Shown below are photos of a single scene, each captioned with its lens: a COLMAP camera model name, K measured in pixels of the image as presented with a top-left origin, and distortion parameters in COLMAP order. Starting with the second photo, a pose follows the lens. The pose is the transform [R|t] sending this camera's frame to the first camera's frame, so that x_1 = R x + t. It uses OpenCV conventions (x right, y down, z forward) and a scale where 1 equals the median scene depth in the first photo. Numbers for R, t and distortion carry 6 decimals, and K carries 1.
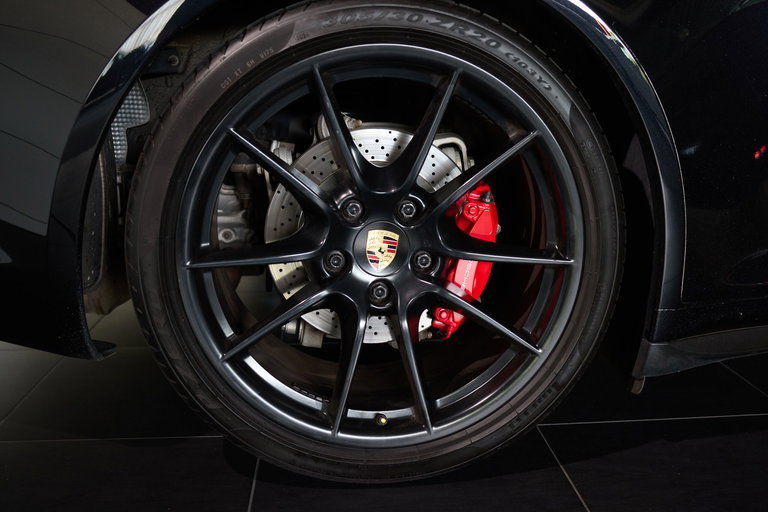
lens RADIAL K [[792.4, 0, 384.0], [0, 792.4, 256.0], [0, 0, 1]] dist [-0.047344, 0.009465]
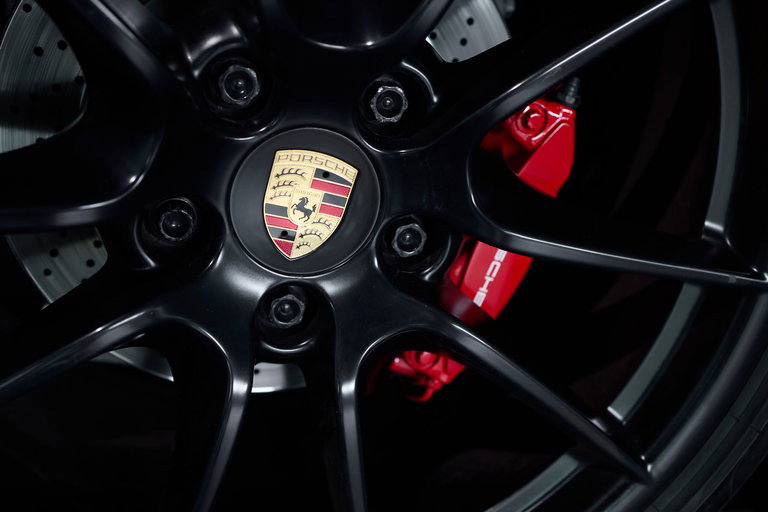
lens RADIAL K [[792.4, 0, 384.0], [0, 792.4, 256.0], [0, 0, 1]] dist [-0.047344, 0.009465]
pose [[0.971158, 0.070576, 0.227751, -0.049506], [-0.108353, 0.981495, 0.157882, -0.046222], [-0.212394, -0.178006, 0.960834, 0.637757]]
